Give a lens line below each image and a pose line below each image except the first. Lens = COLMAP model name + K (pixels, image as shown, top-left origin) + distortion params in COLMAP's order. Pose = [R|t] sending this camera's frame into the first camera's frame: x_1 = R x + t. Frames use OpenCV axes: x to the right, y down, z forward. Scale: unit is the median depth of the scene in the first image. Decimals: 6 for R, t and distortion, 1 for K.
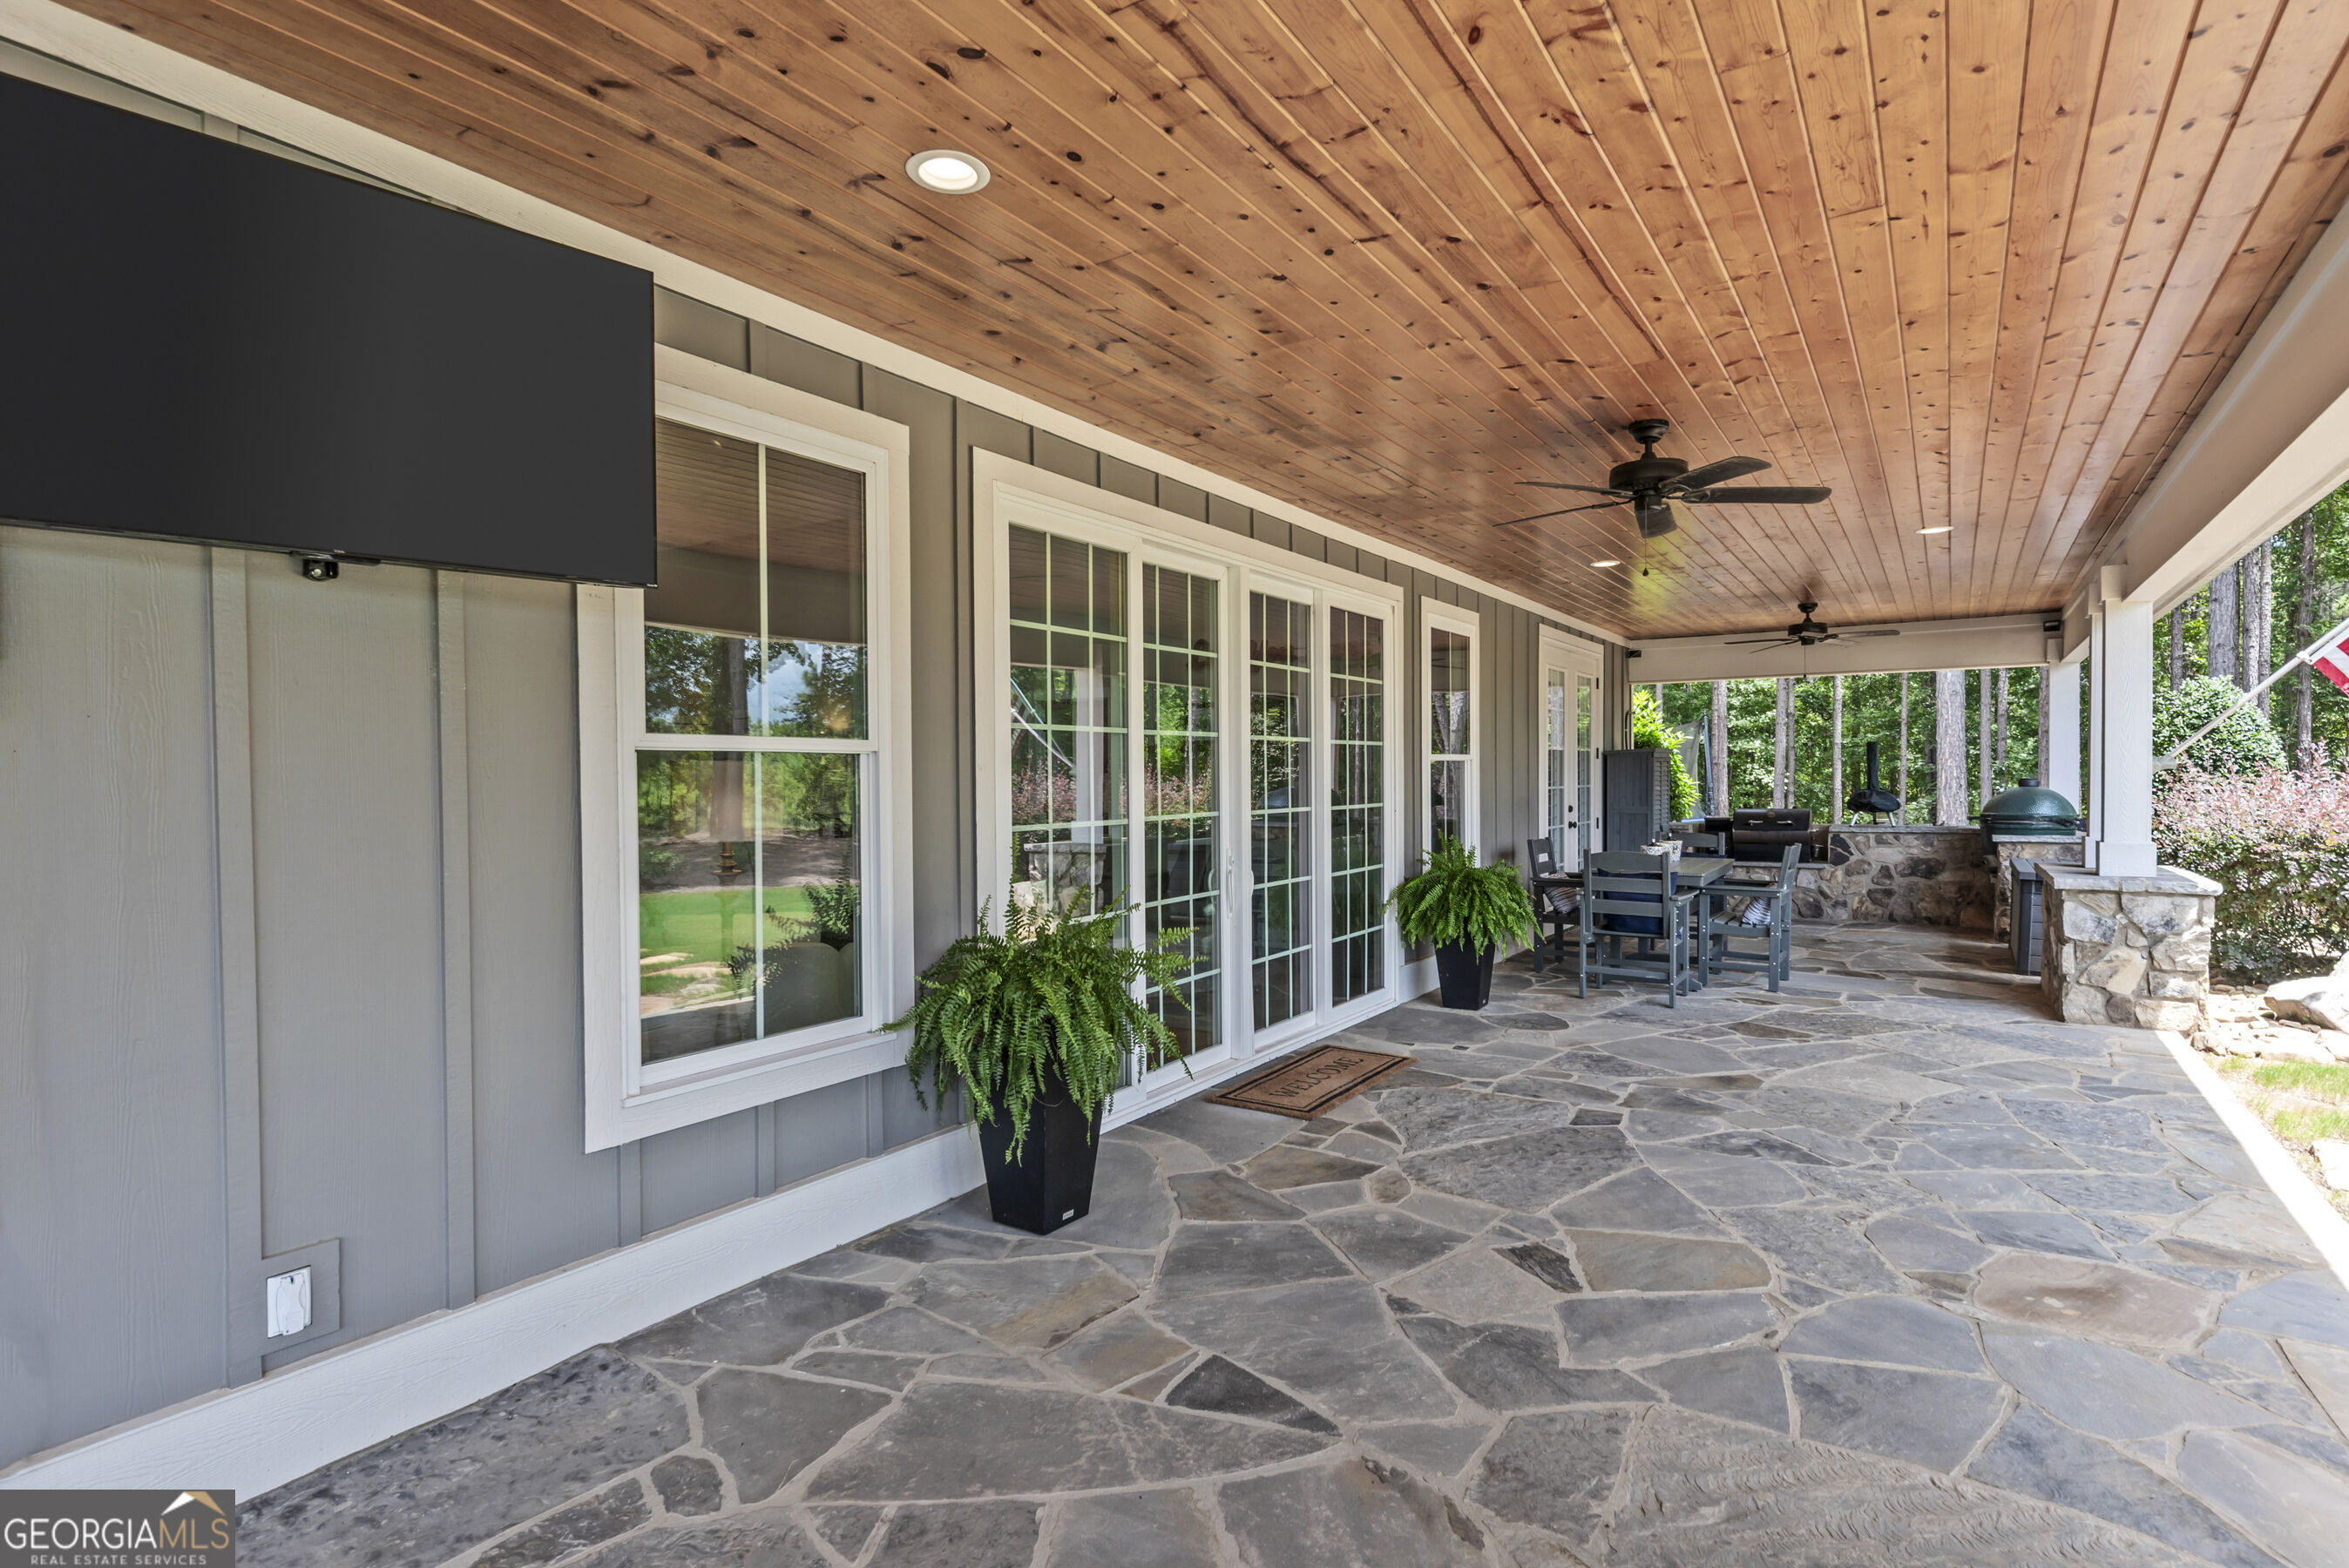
lens RADIAL K [[1237.8, 0, 1174.1], [0, 1237.8, 797.3], [0, 0, 1]] dist [-0.016702, 0.000270]
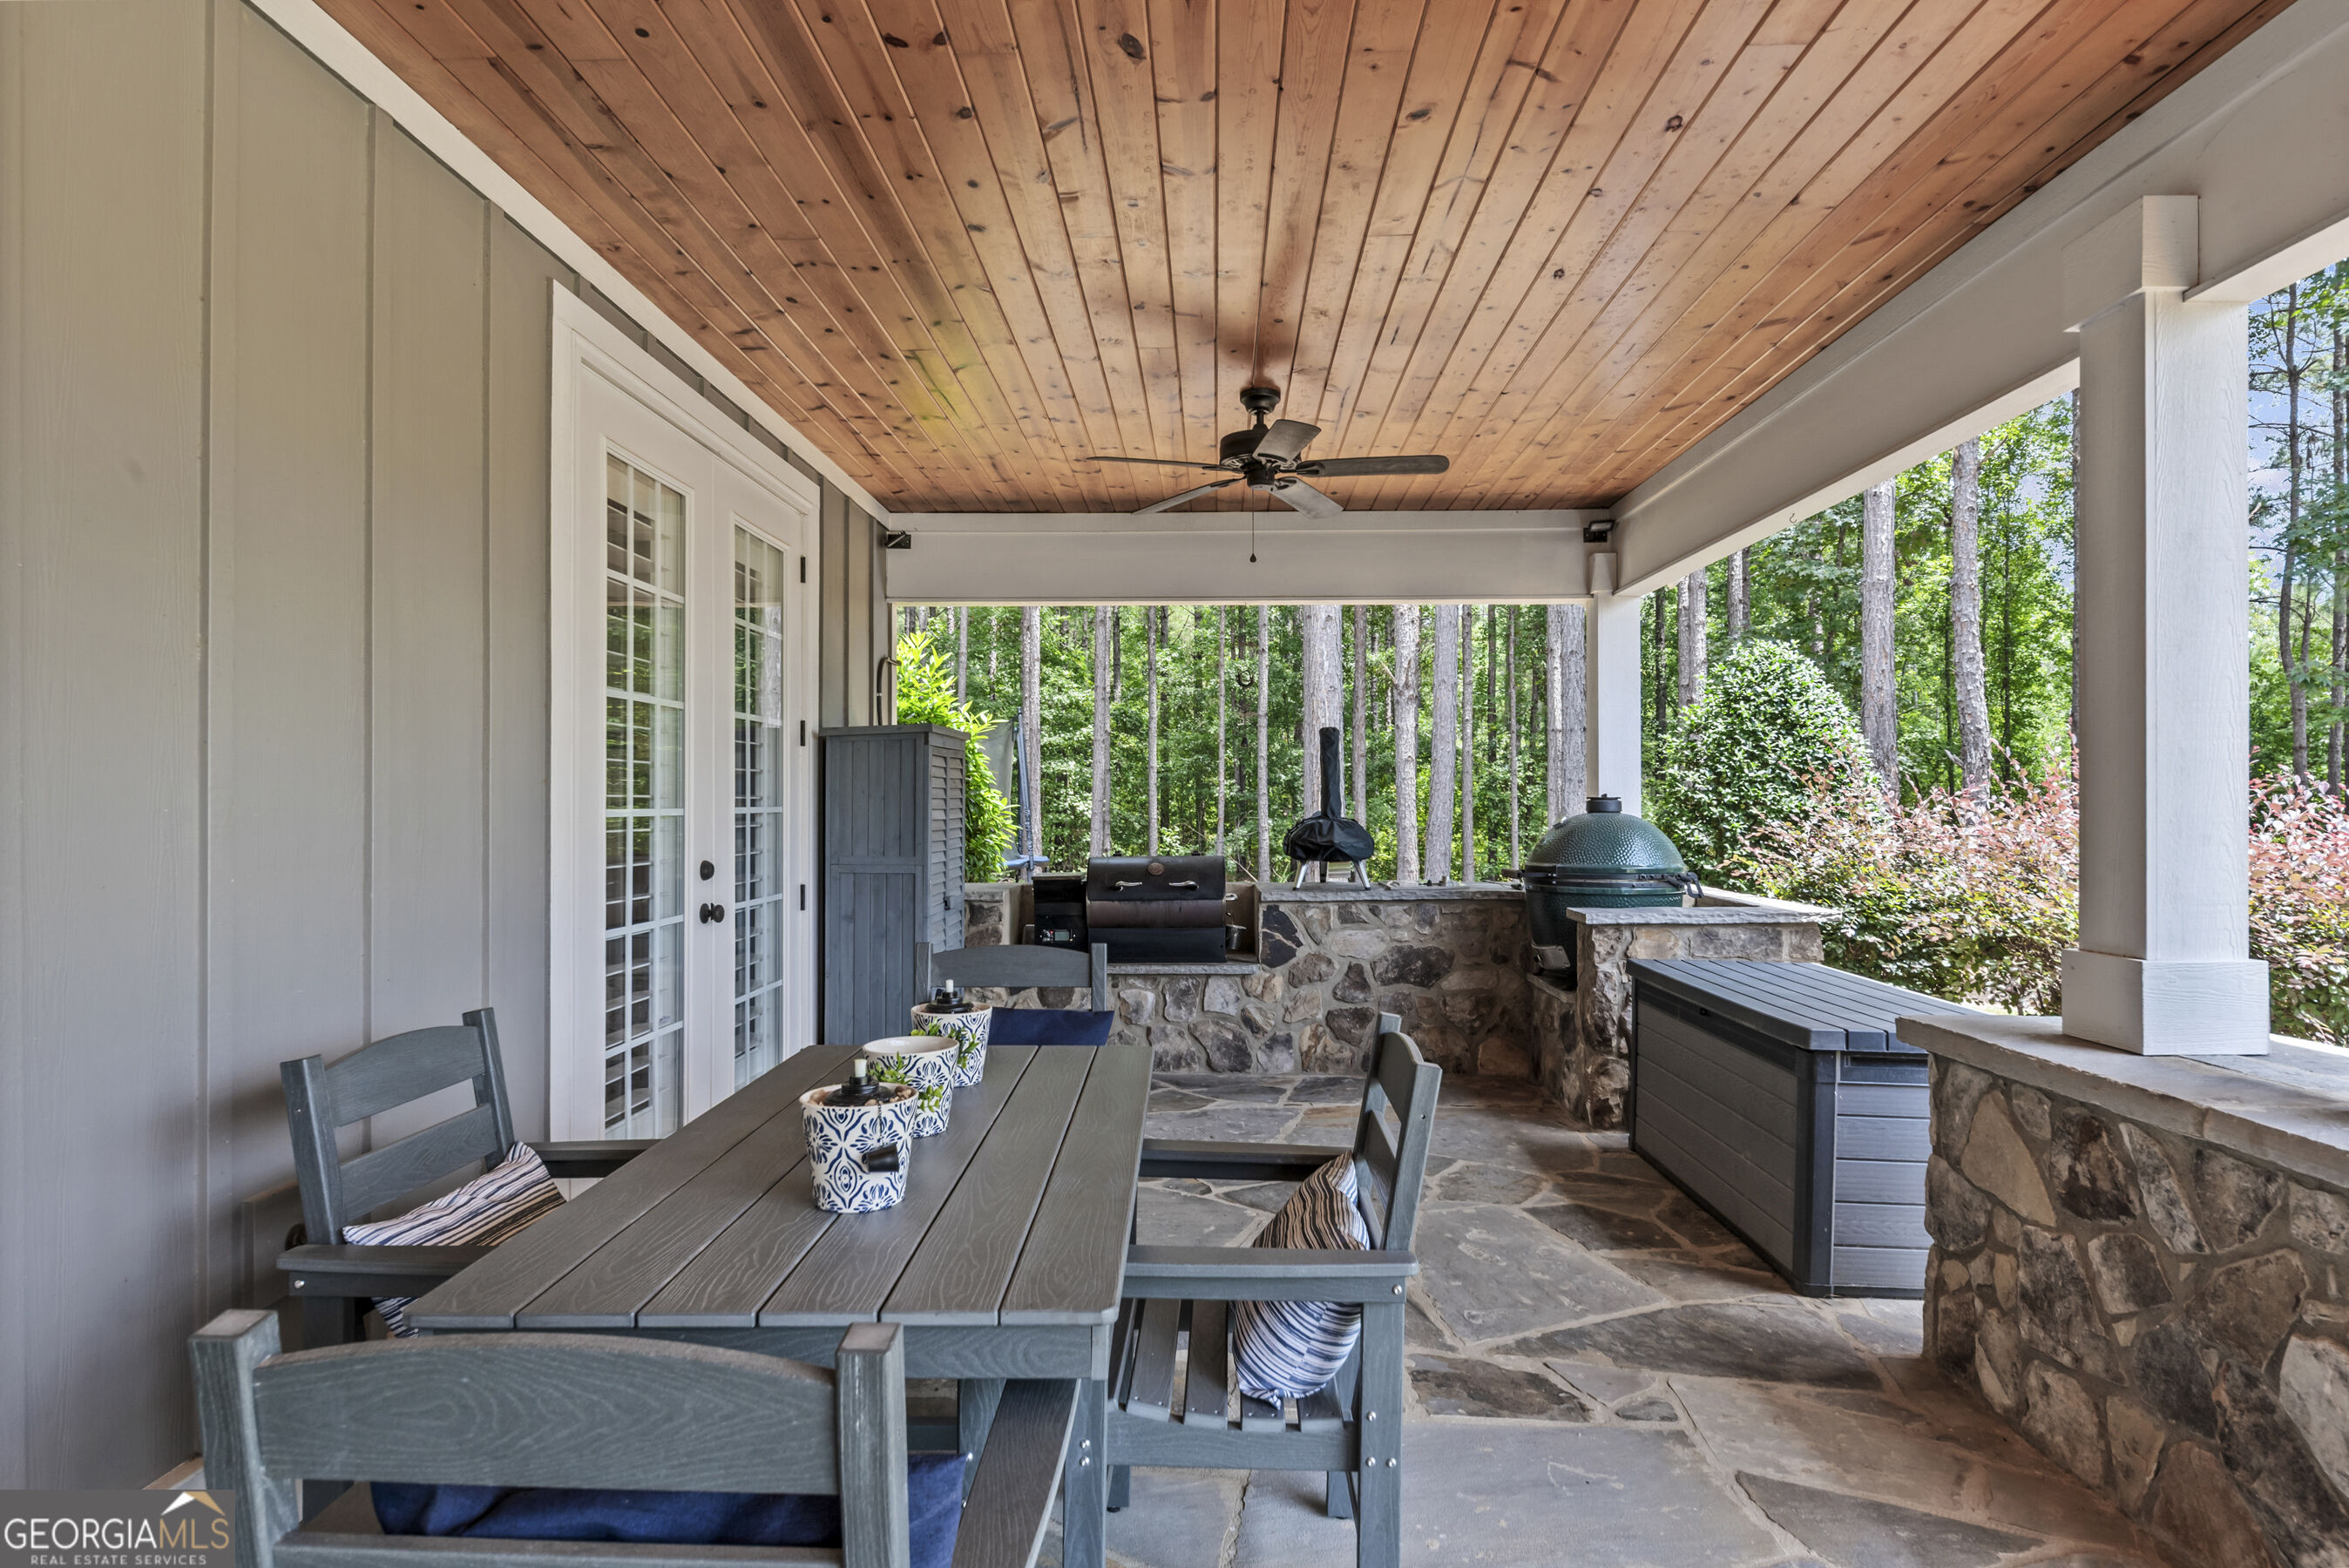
lens RADIAL K [[1299.9, 0, 1174.5], [0, 1299.9, 784.0], [0, 0, 1]] dist [0.012052, -0.000300]
pose [[0.861666, 0.013626, 0.507293, 0.226463], [0.003420, 0.999461, -0.032654, -0.003008], [-0.507464, 0.029872, 0.861155, 0.550787]]
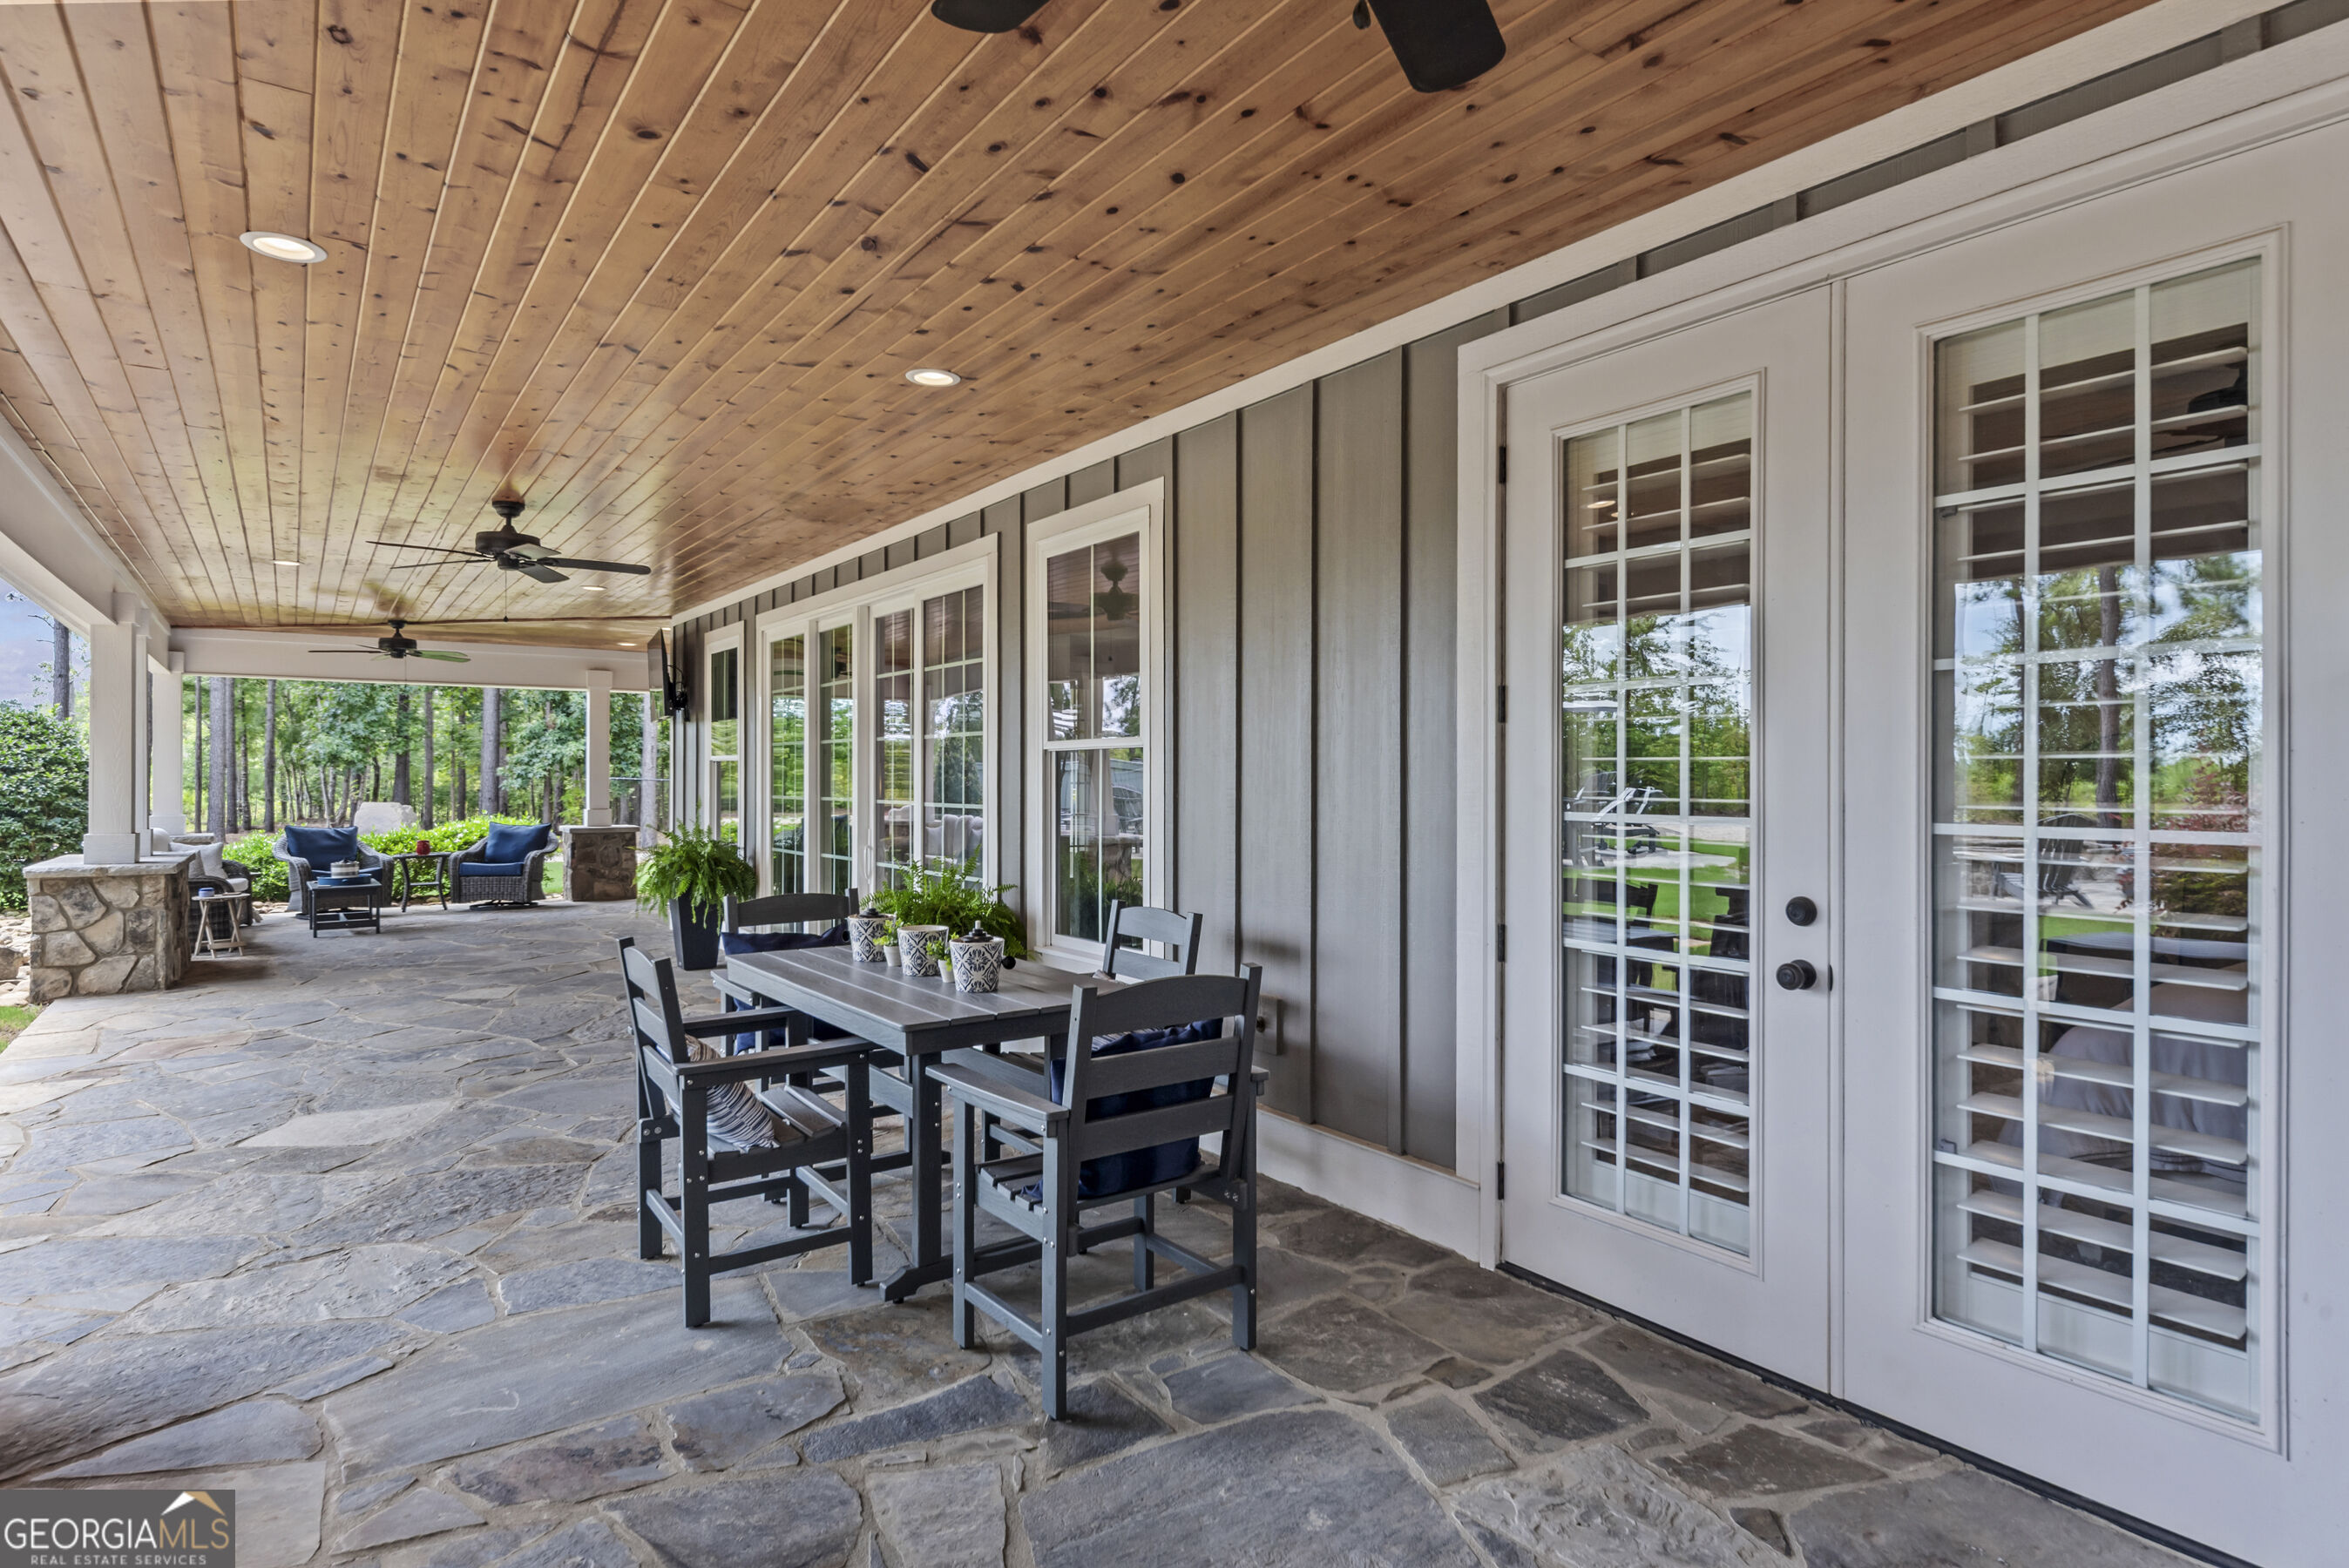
lens RADIAL K [[1299.9, 0, 1174.5], [0, 1299.9, 784.0], [0, 0, 1]] dist [0.012052, -0.000300]
pose [[-0.398842, 0.012810, -0.916930, 0.573390], [-0.016640, 0.999637, 0.021204, -0.018669], [0.916869, 0.023715, -0.398484, 0.920452]]
